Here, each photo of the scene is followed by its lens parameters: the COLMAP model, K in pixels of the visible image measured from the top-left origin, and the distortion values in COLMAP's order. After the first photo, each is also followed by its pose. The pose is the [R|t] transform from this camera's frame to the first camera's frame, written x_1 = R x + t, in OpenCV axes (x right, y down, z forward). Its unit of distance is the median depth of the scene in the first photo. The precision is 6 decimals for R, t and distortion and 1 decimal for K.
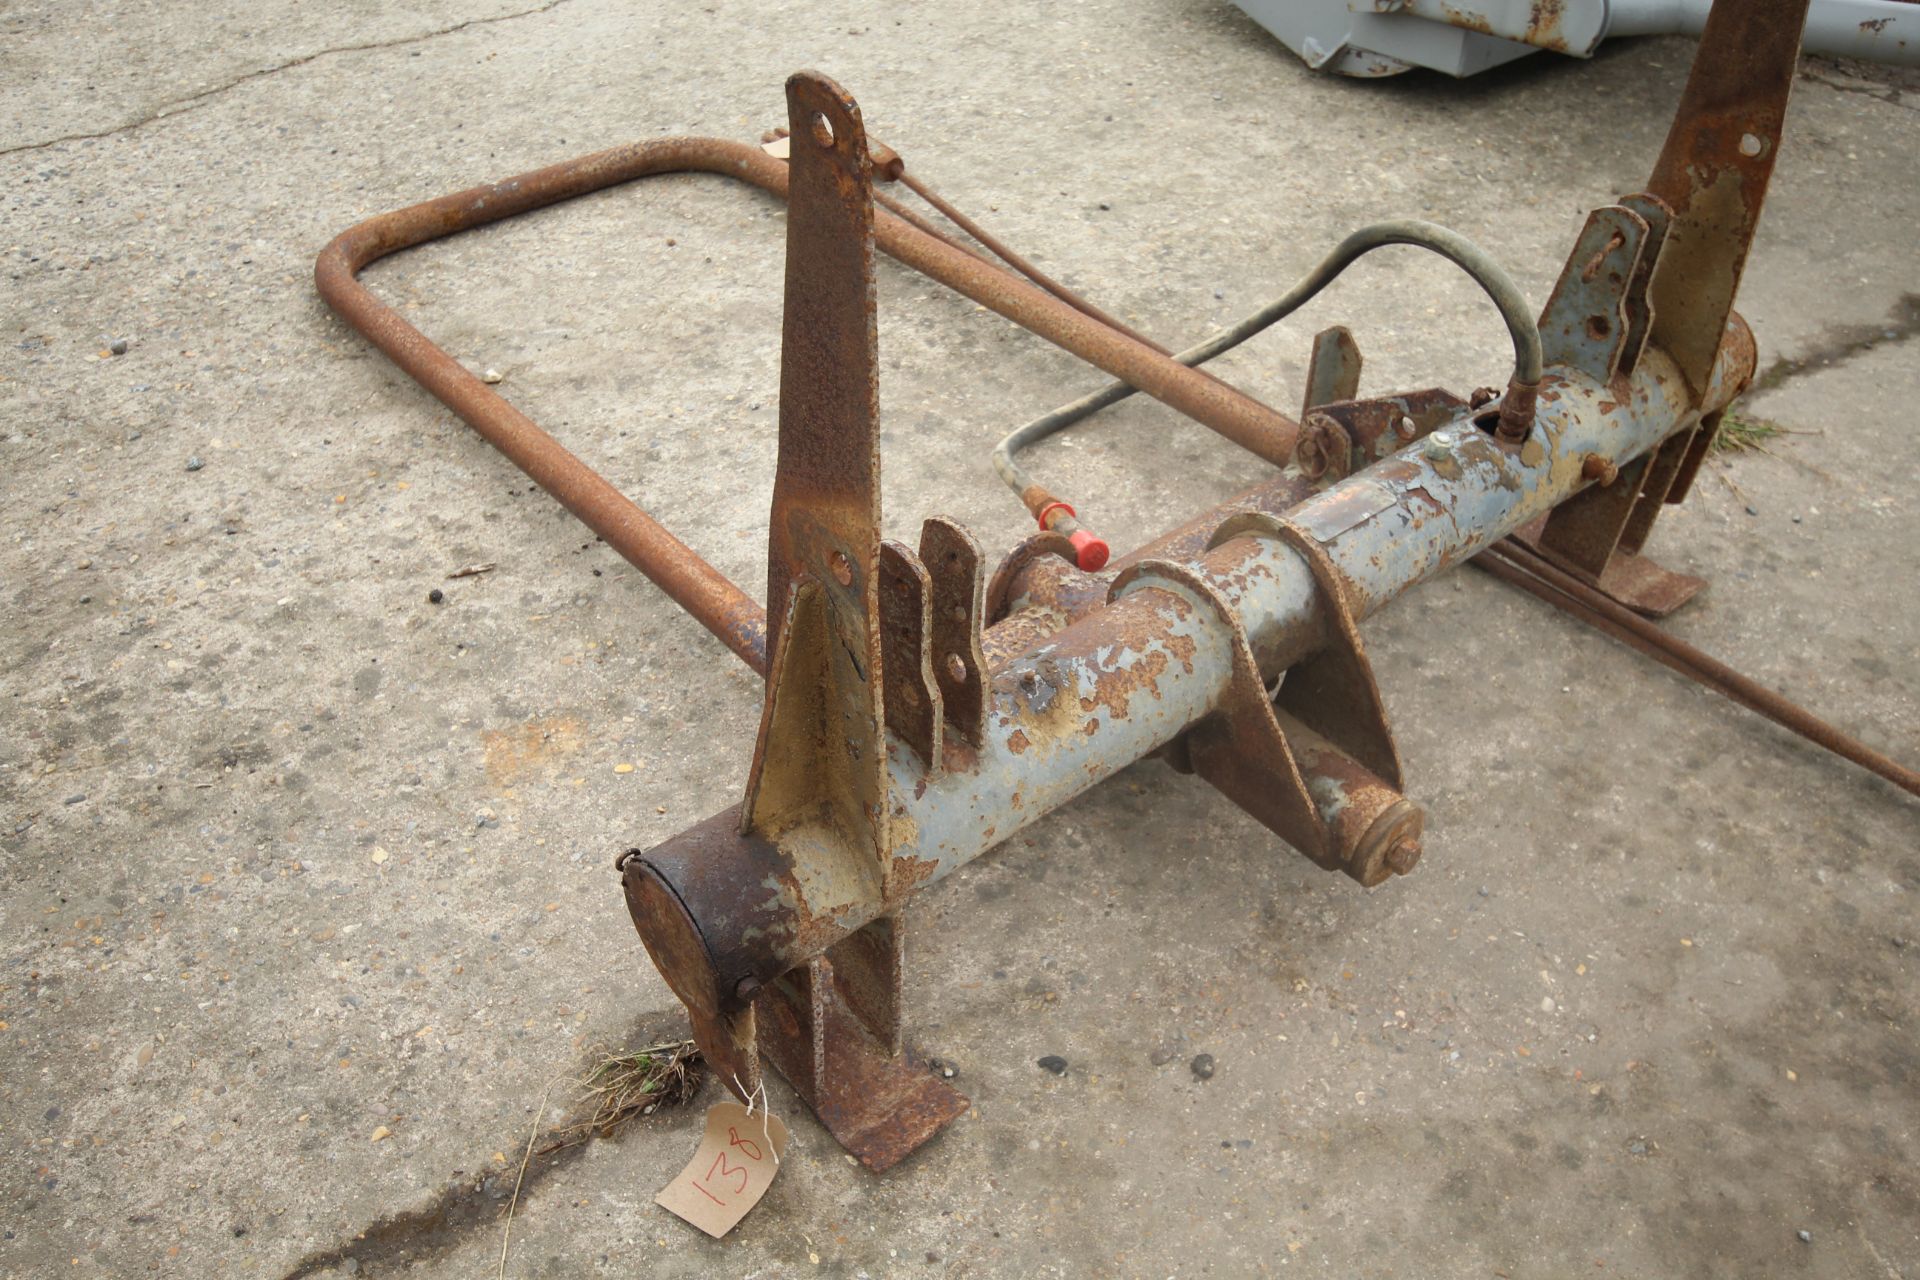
lens RADIAL K [[1646.5, 0, 960.2], [0, 1646.5, 626.8], [0, 0, 1]] dist [-0.002181, 0.053145]
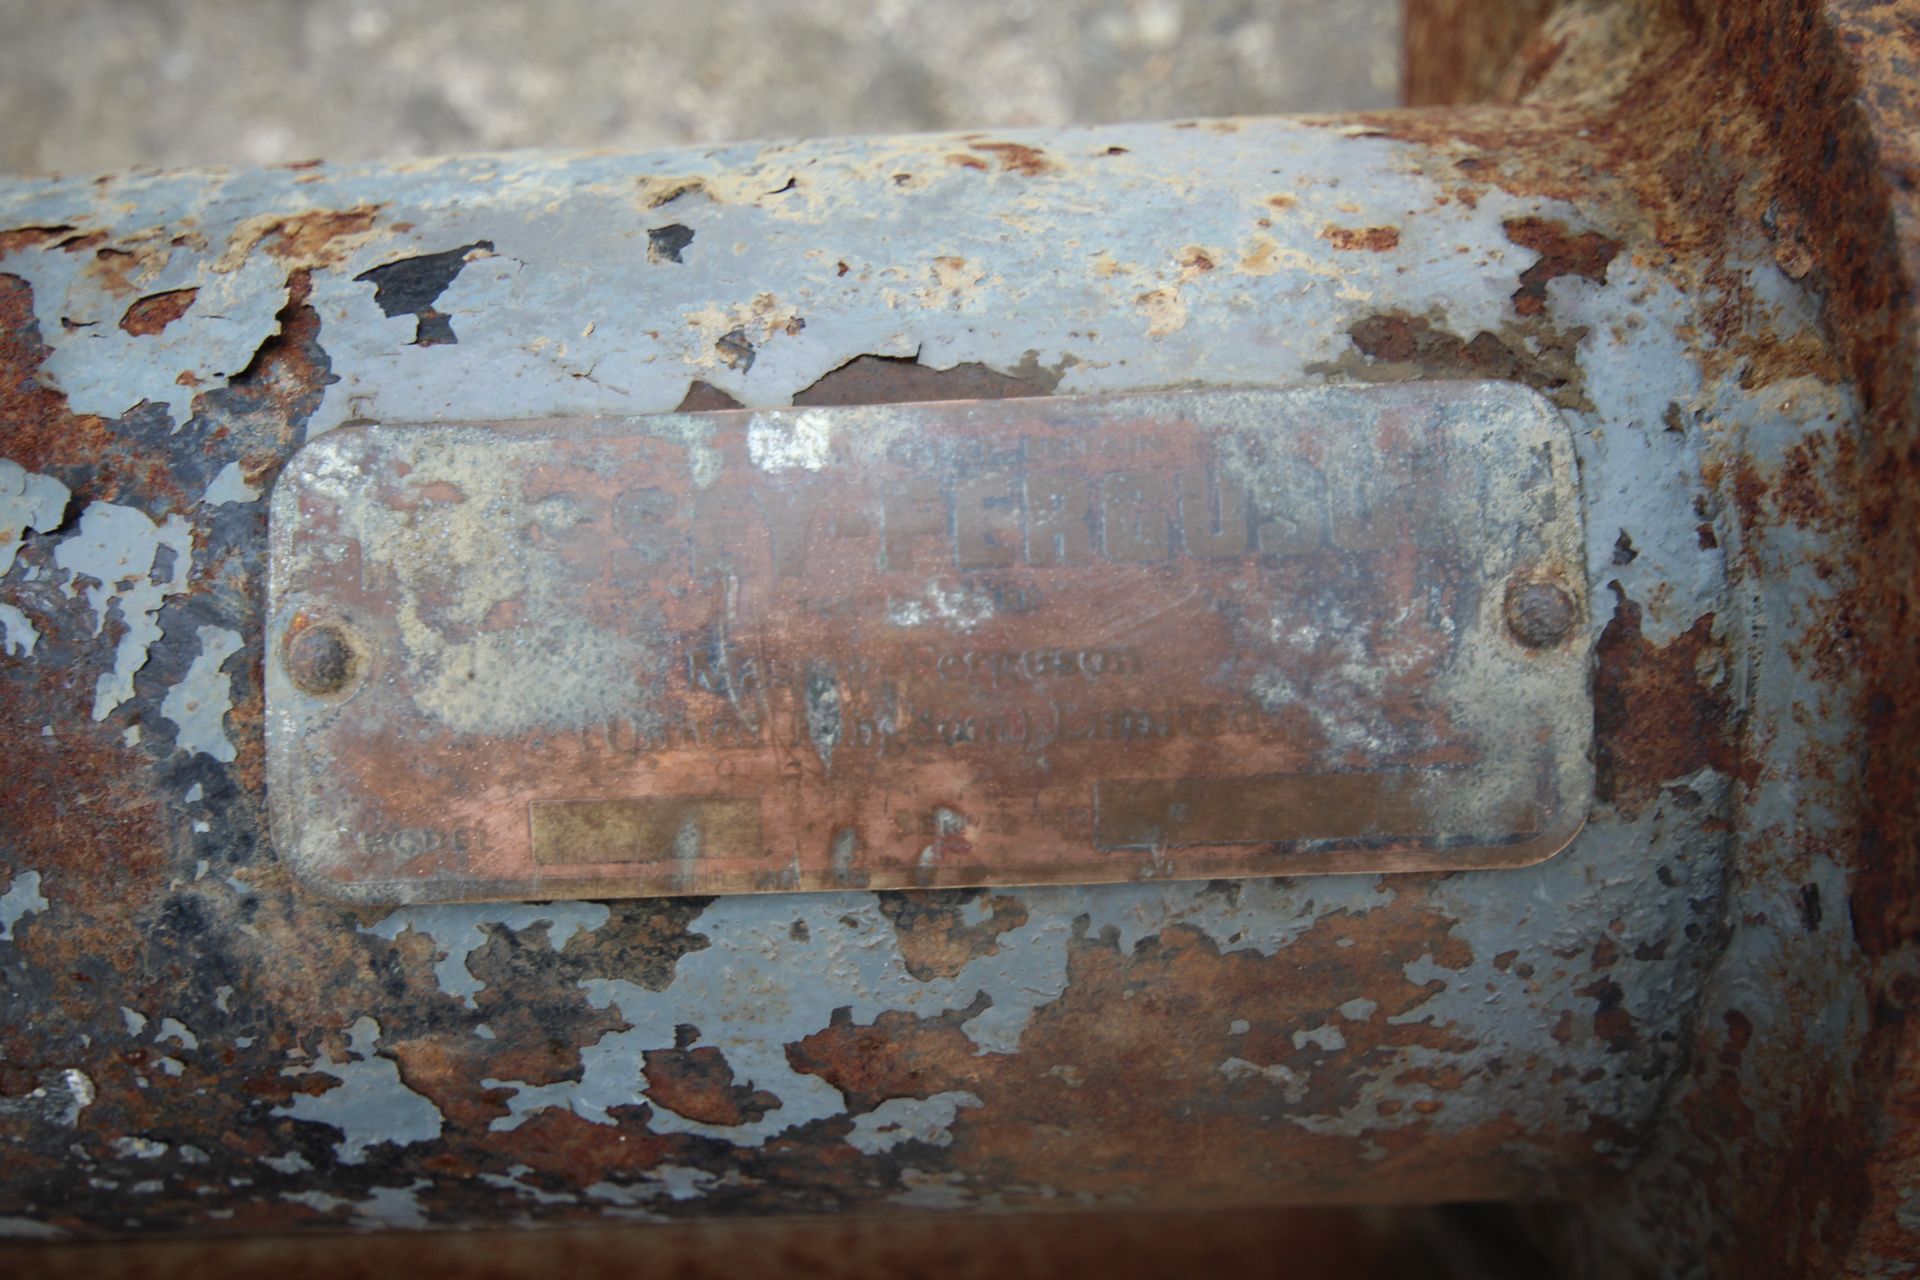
lens RADIAL K [[1646.5, 0, 970.4], [0, 1646.5, 645.9], [0, 0, 1]] dist [-0.002181, 0.053145]
pose [[-0.792091, -0.610233, 0.014429, 0.193101], [0.401735, -0.503368, 0.765003, -0.118693], [-0.459567, 0.611748, 0.643865, 0.790661]]
